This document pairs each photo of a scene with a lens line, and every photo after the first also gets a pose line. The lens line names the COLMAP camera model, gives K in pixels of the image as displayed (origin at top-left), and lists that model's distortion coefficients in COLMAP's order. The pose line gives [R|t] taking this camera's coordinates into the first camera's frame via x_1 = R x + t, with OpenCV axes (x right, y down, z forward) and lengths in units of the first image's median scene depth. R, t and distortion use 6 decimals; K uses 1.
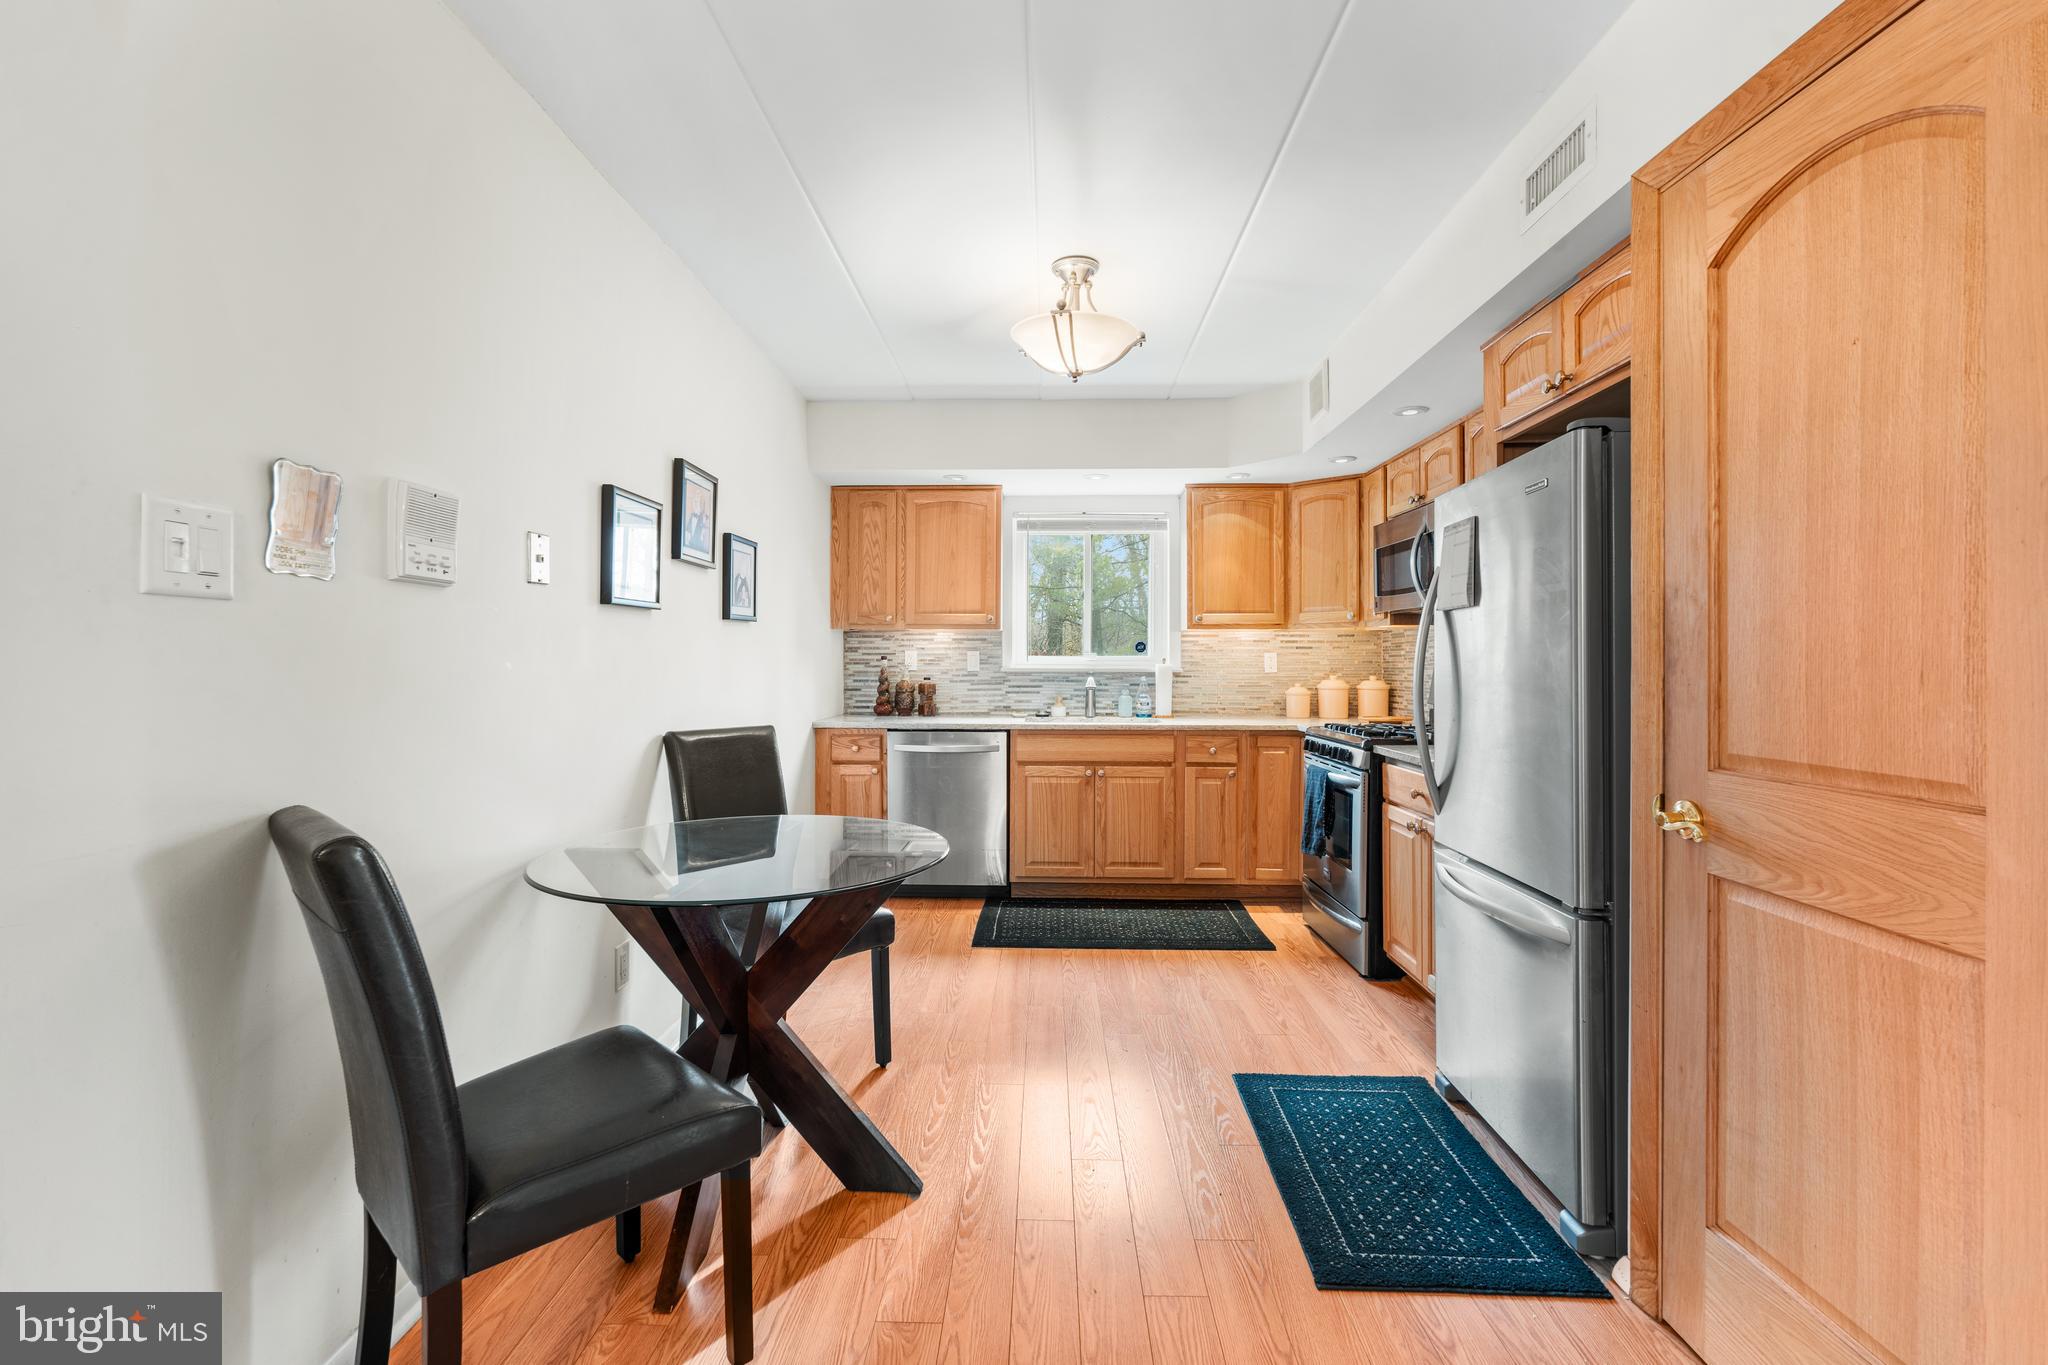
lens RADIAL K [[927.5, 0, 1021.5], [0, 927.5, 645.6], [0, 0, 1]] dist [-0.000984, 0.000544]
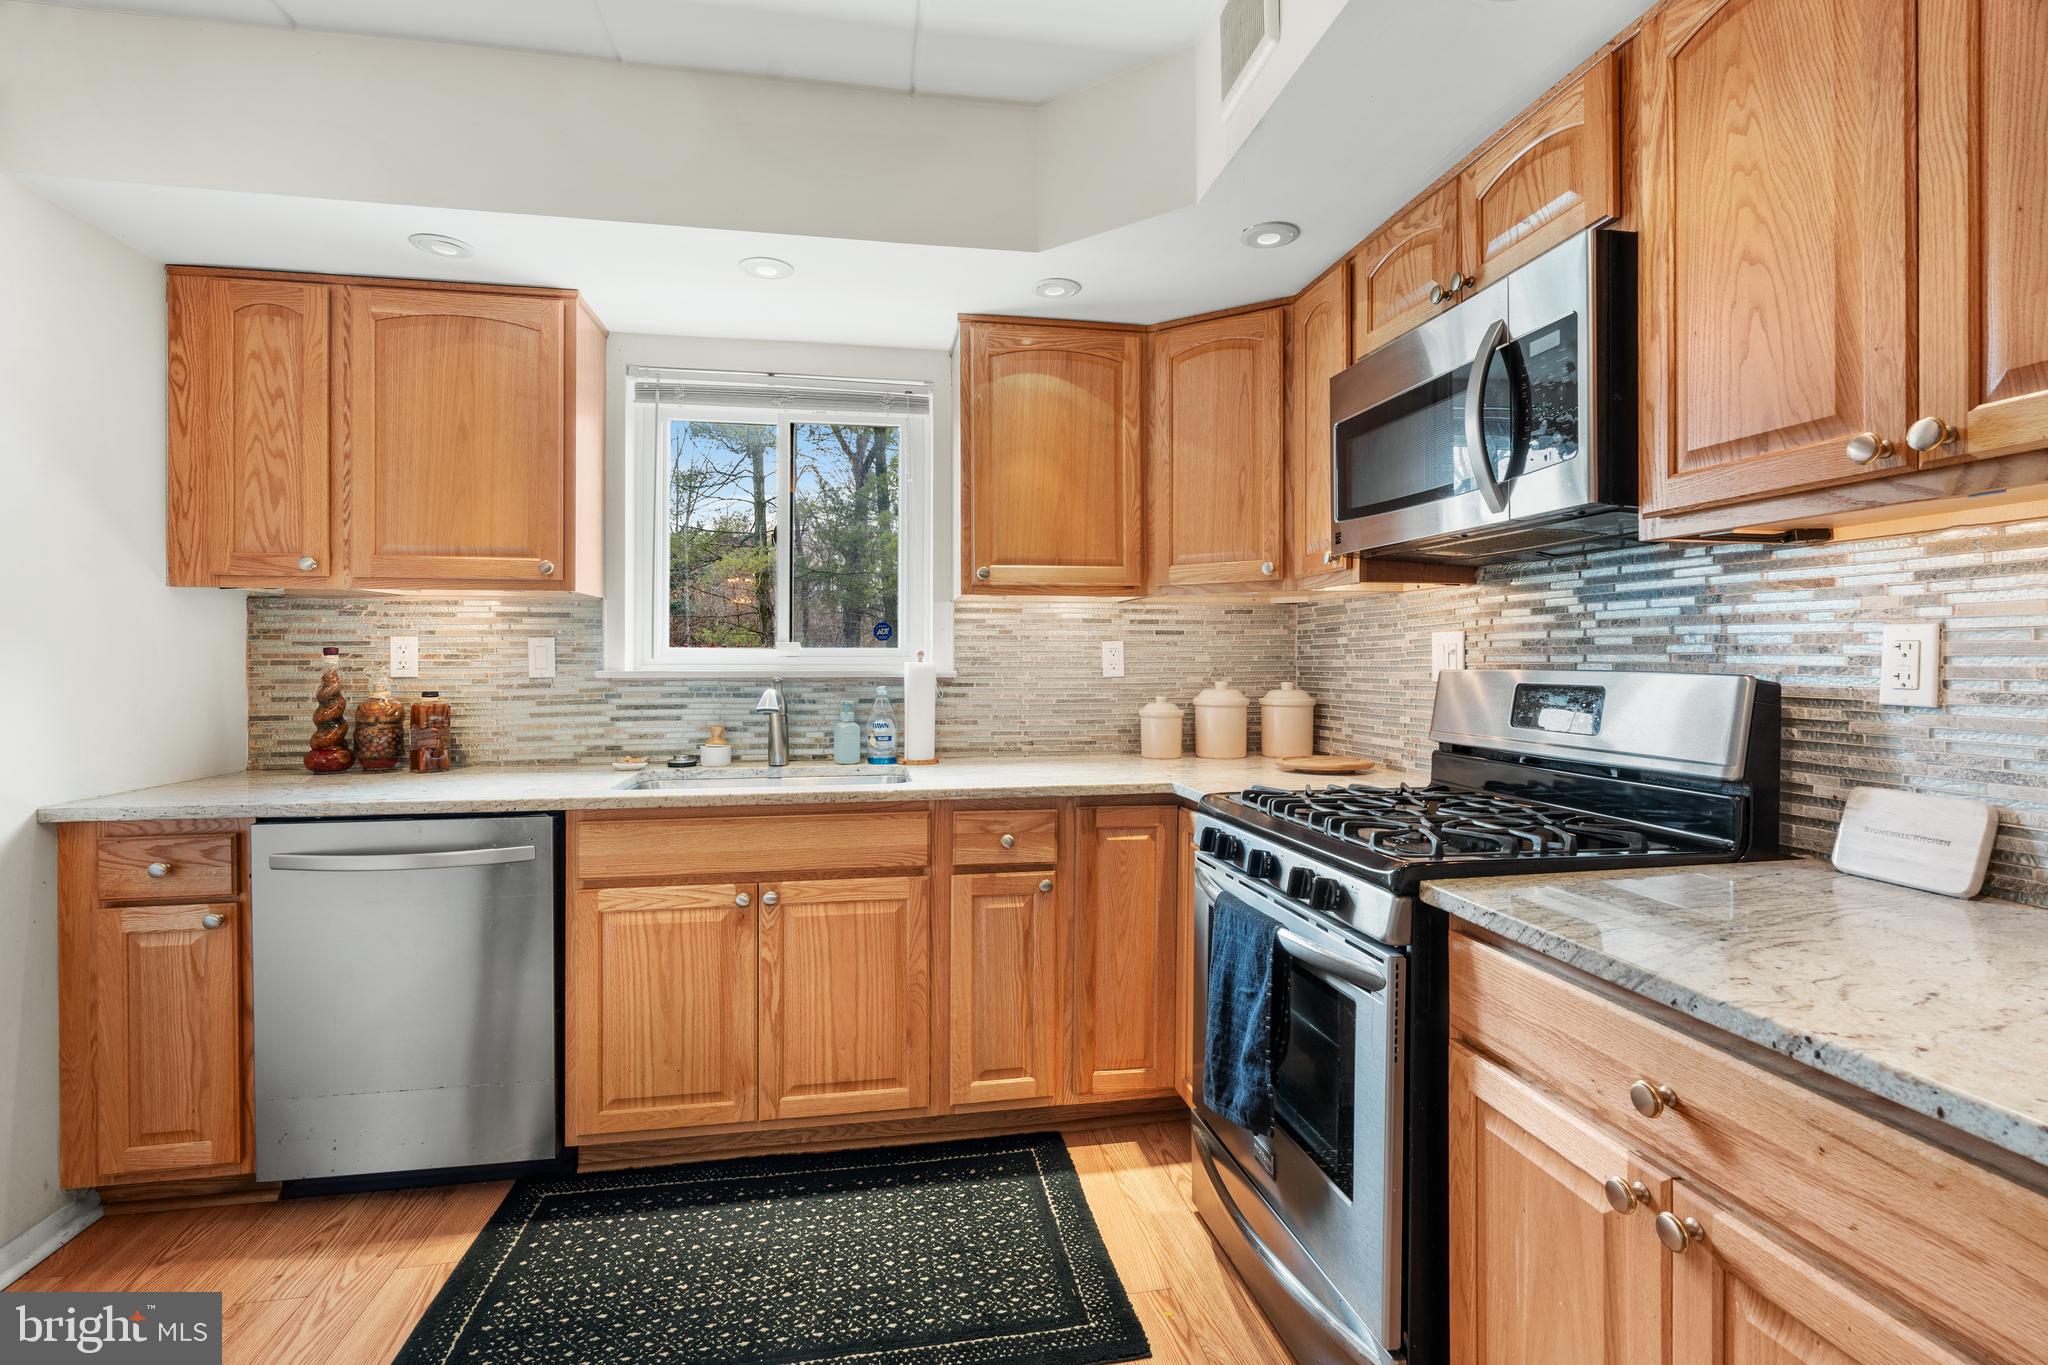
lens RADIAL K [[945.7, 0, 1030.7], [0, 945.7, 658.8], [0, 0, 1]] dist [-0.001356, -0.000073]
pose [[0.978226, -0.002759, 0.207526, 0.107383], [-0.000878, 0.999848, 0.017429, 0.008785], [-0.207543, -0.017232, 0.978074, 0.477654]]
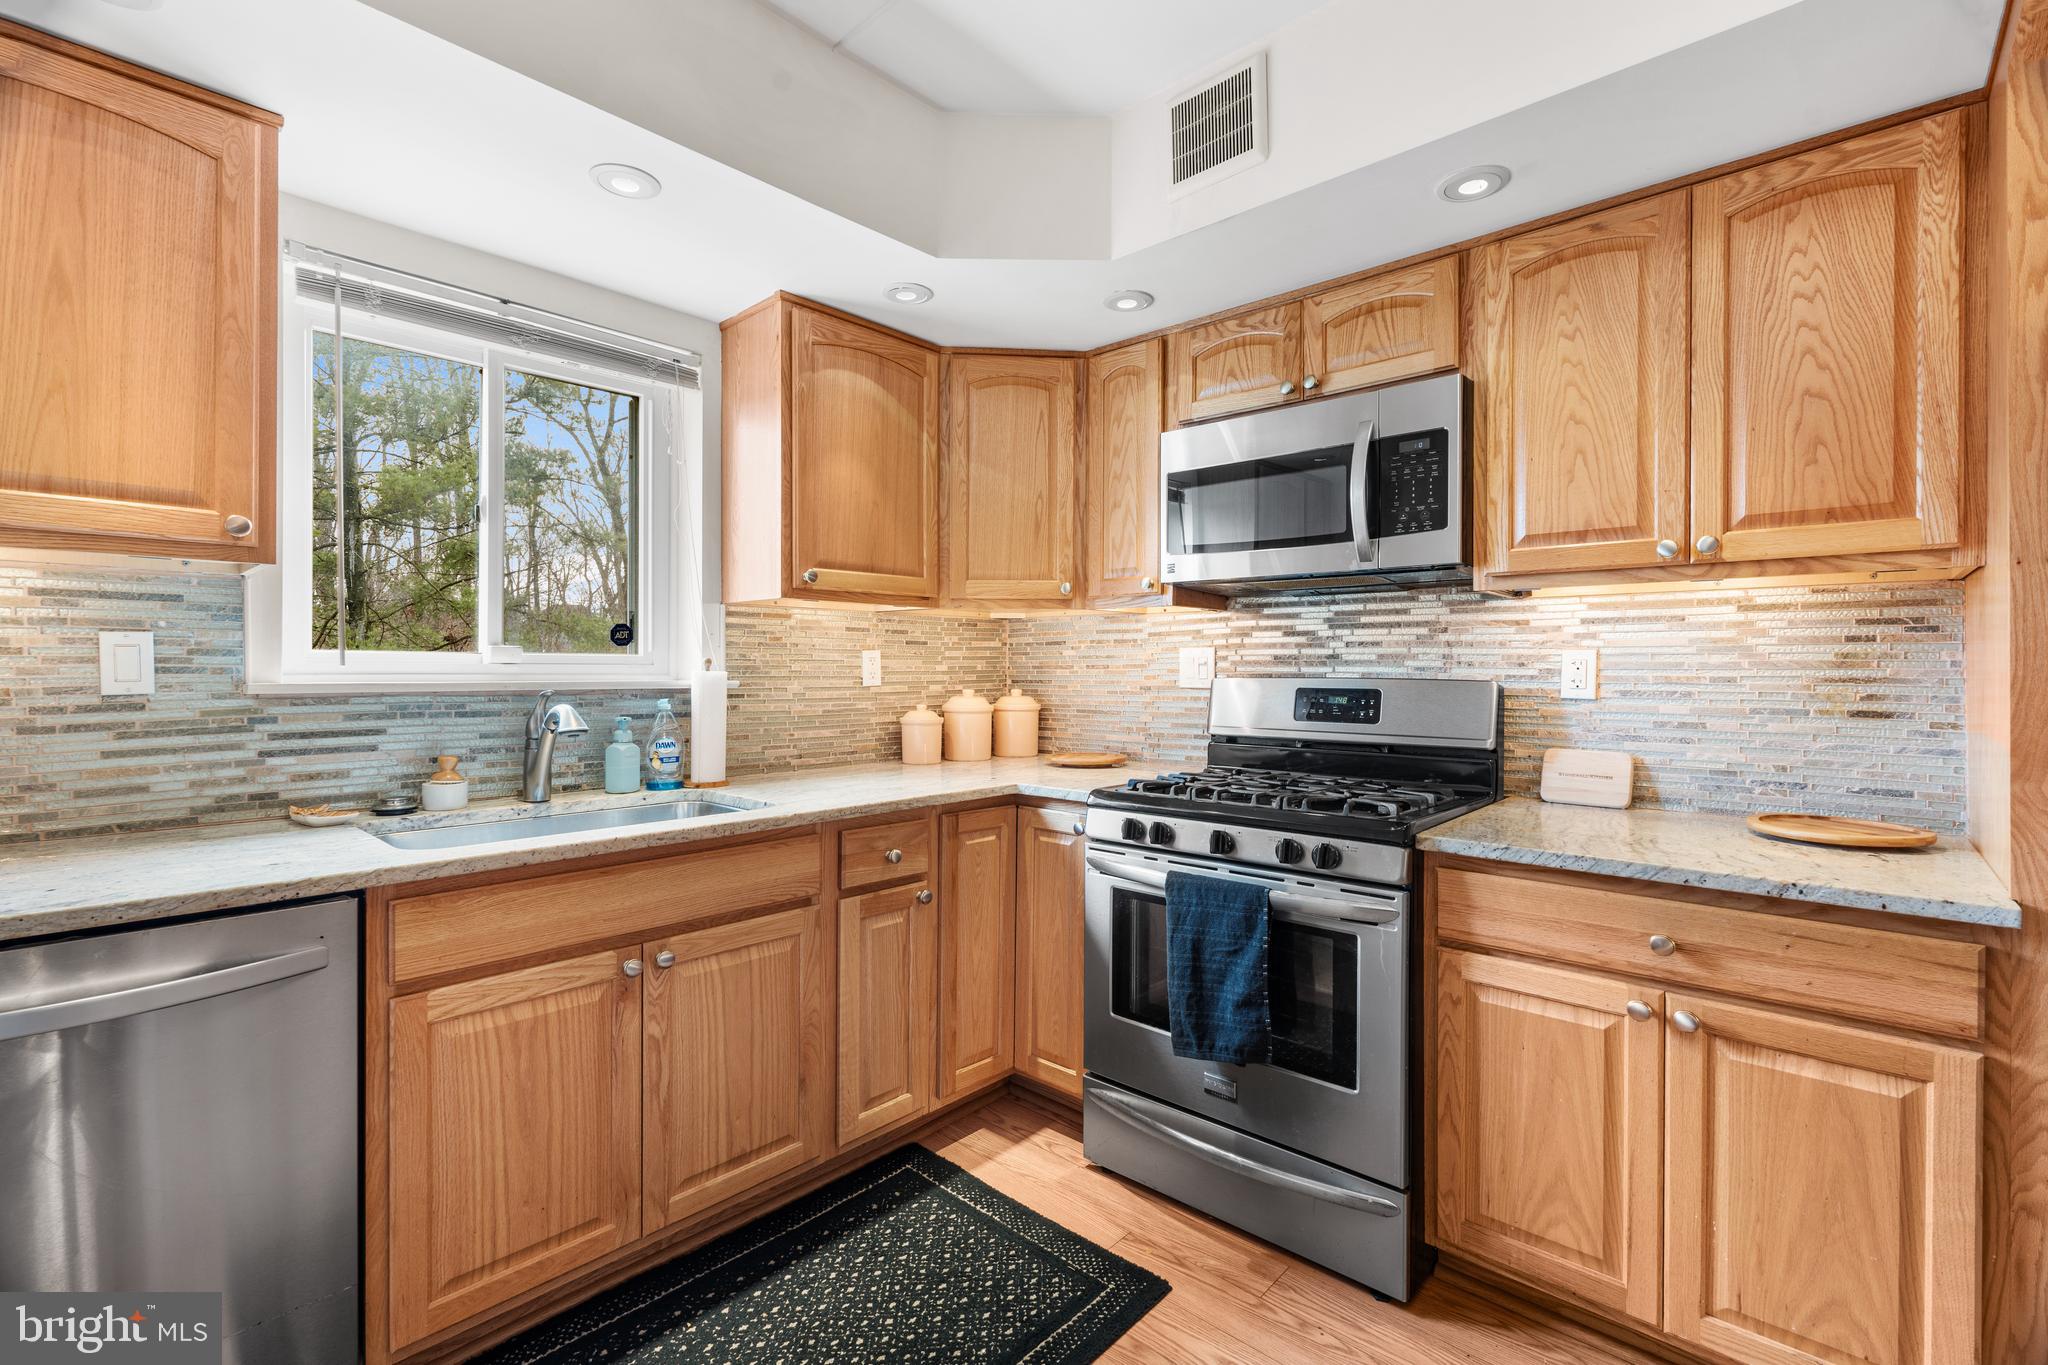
lens RADIAL K [[907.3, 0, 1027.6], [0, 907.3, 672.2], [0, 0, 1]] dist [-0.001570, 0.000228]
pose [[0.655935, -0.003482, 0.754809, -0.089817], [-0.015138, 0.999728, 0.017767, 0.010245], [-0.754665, -0.023080, 0.655704, 0.602501]]
